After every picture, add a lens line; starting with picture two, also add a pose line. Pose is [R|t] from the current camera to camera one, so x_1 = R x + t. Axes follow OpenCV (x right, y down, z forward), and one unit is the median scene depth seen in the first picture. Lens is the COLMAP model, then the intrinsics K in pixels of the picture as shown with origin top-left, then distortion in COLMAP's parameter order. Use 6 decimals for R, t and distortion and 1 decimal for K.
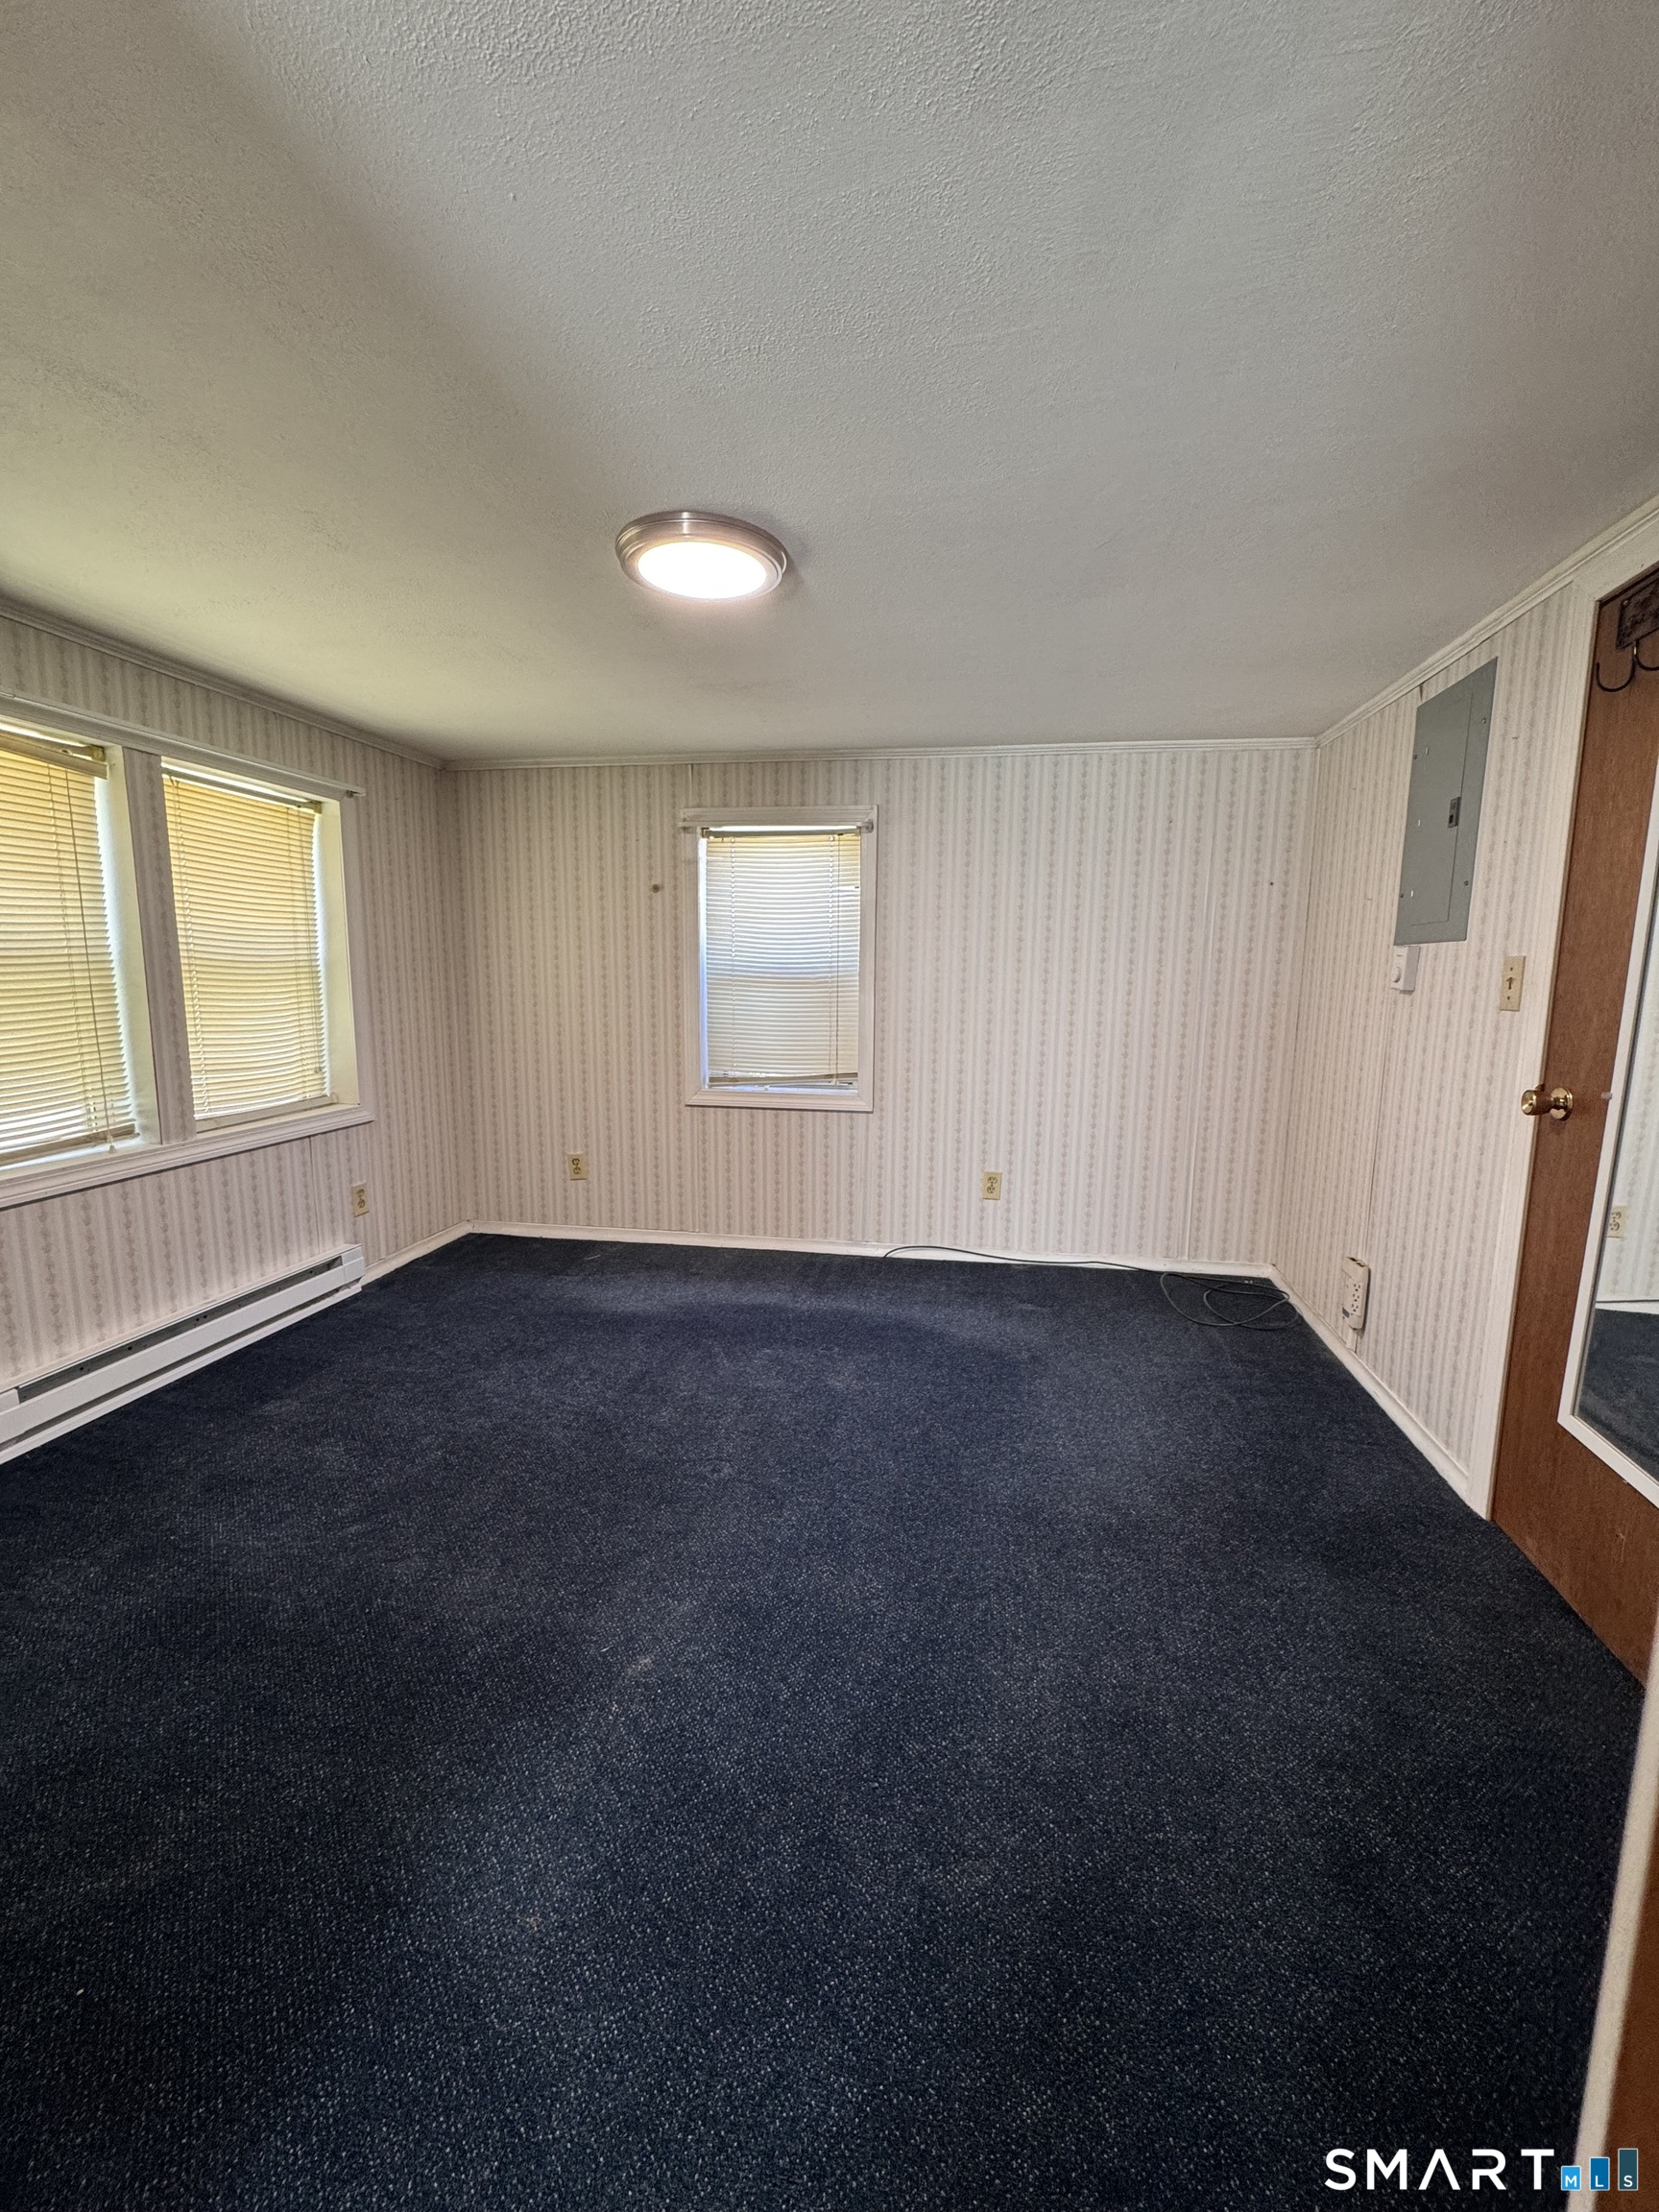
lens RADIAL K [[883.7, 0, 831.0], [0, 883.7, 1102.7], [0, 0, 1]] dist [-0.002378, -0.000024]
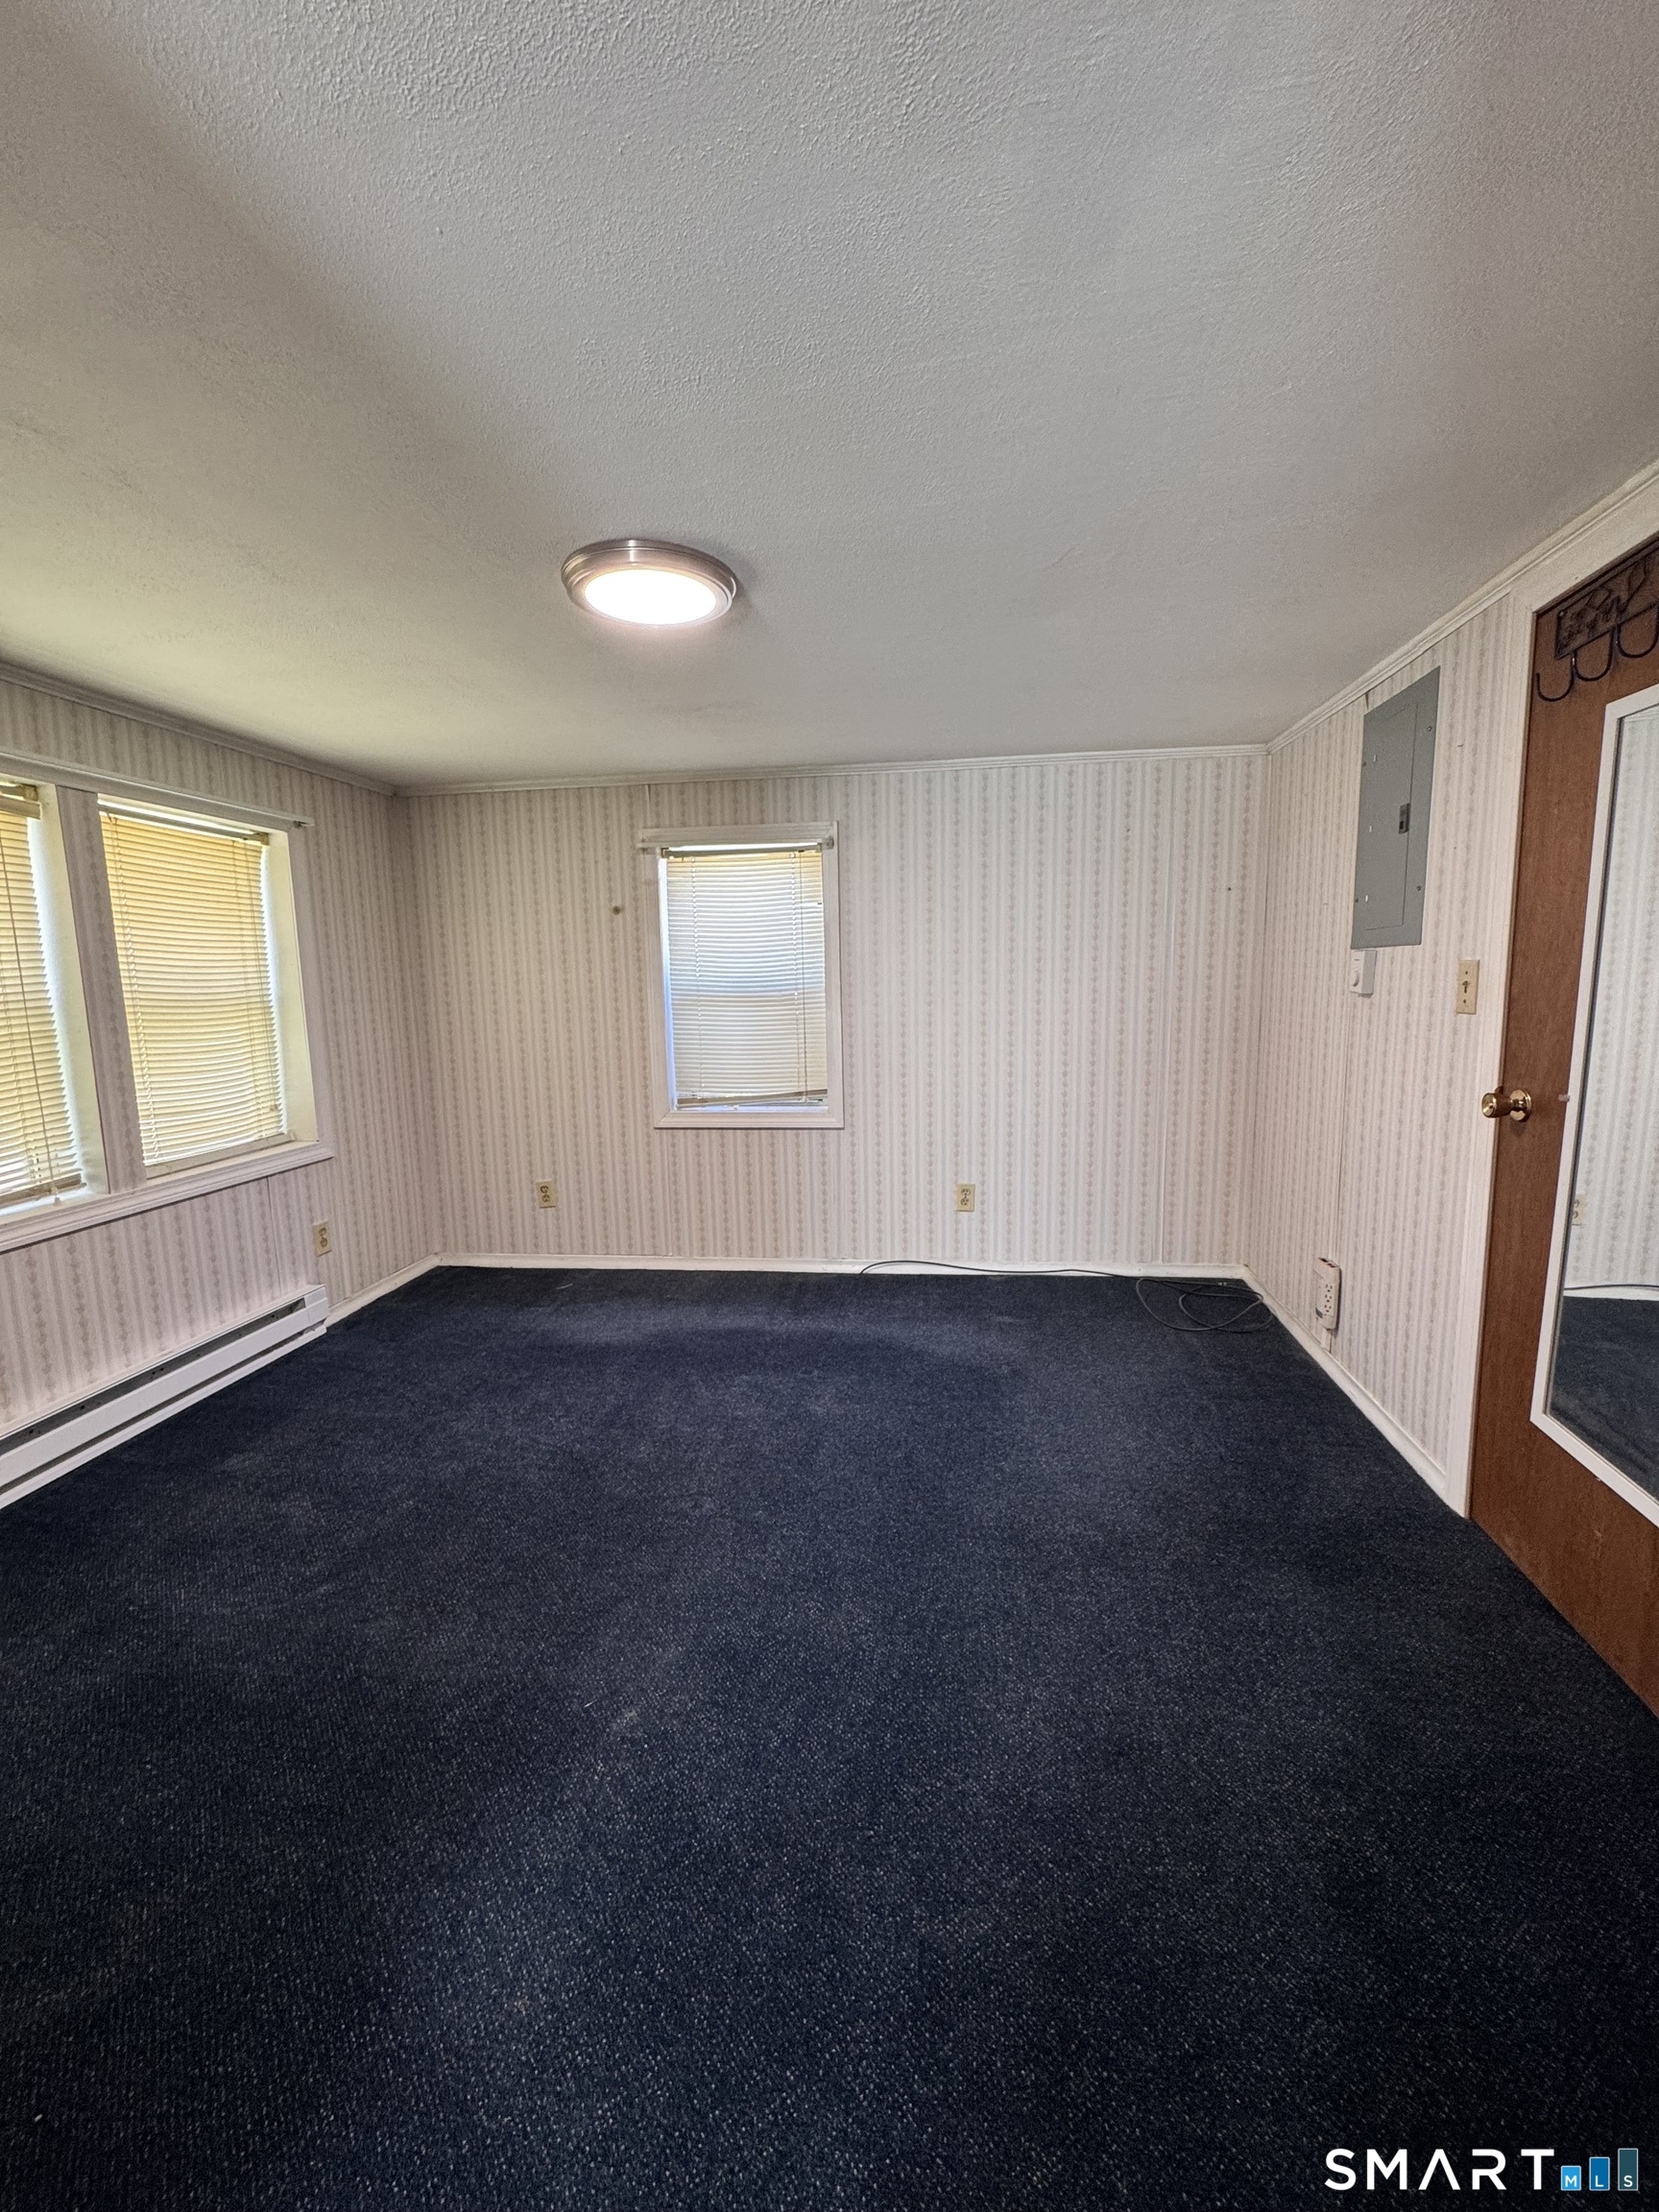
lens RADIAL K [[883.7, 0, 830.8], [0, 883.7, 1102.3], [0, 0, 1]] dist [-0.002378, -0.000024]
pose [[0.998820, -0.036010, 0.032580, 0.002426], [0.036278, 0.999312, -0.007686, -0.021160], [-0.032281, 0.008859, 0.999440, 0.010325]]
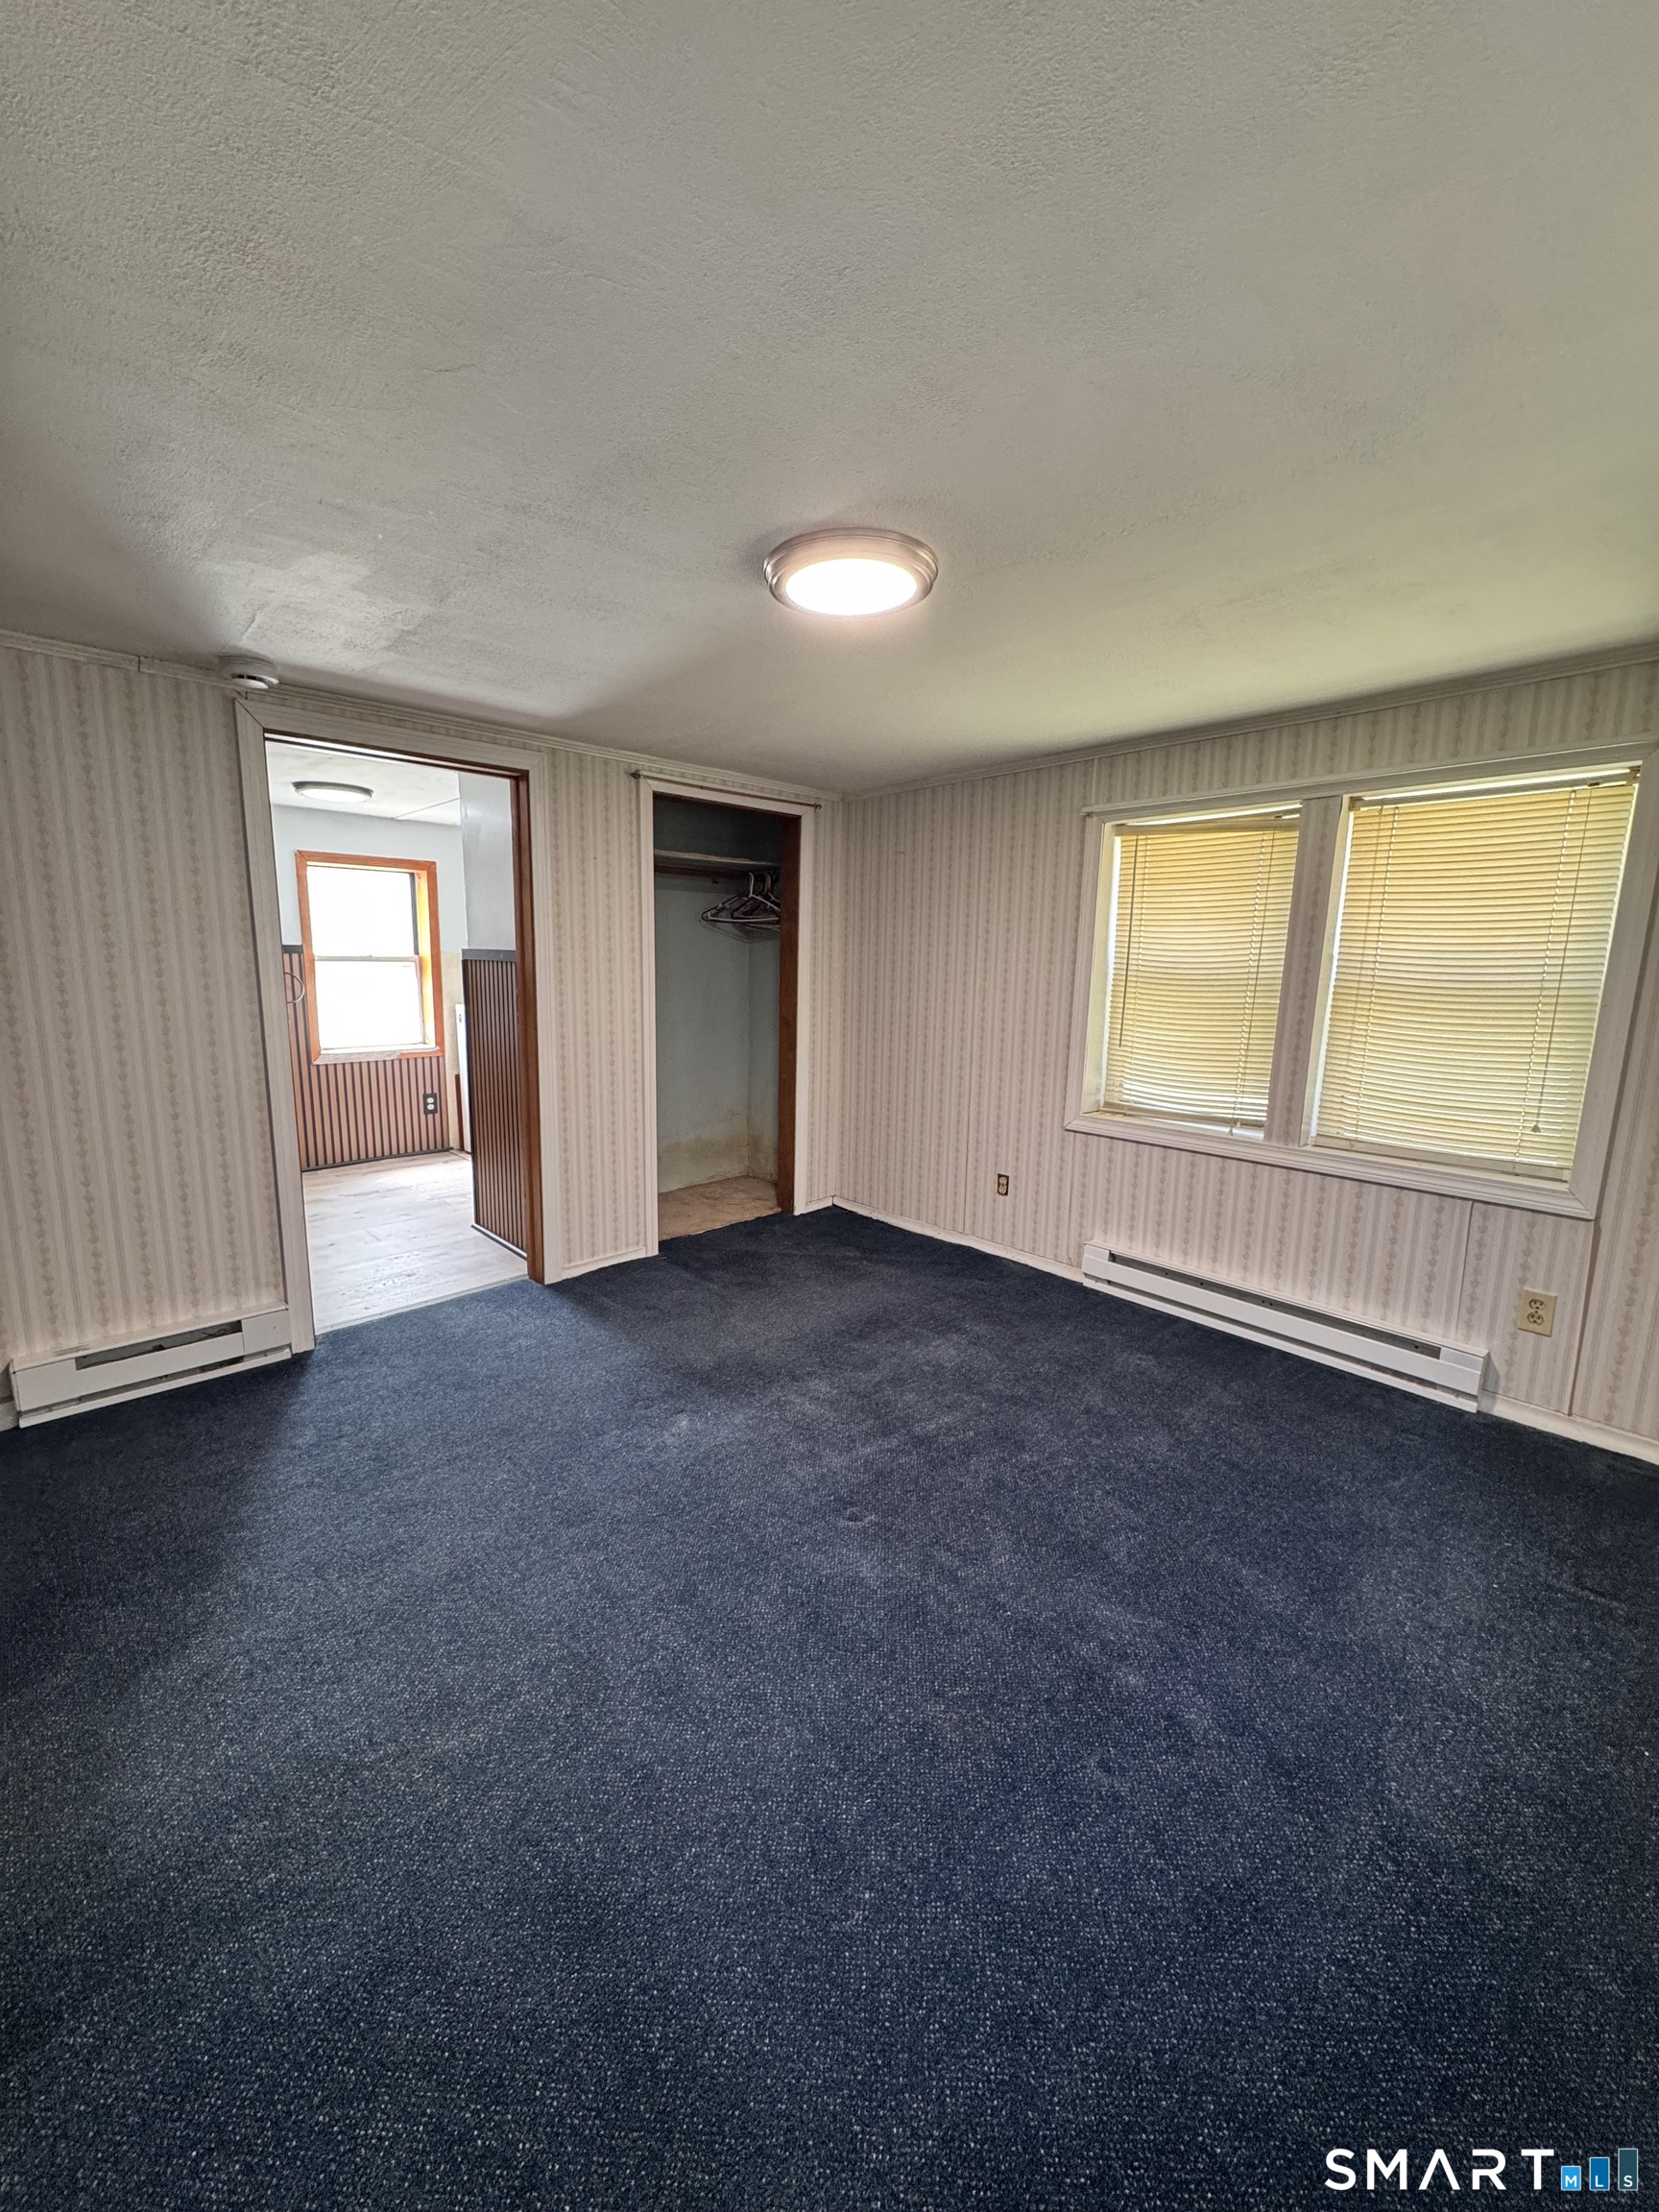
lens RADIAL K [[883.7, 0, 835.5], [0, 883.7, 1103.8], [0, 0, 1]] dist [-0.002378, -0.000024]
pose [[-0.591824, 0.122241, -0.796744, 0.624279], [-0.134522, 0.959594, 0.247149, -0.265772], [0.794763, 0.253449, -0.551467, 1.475587]]
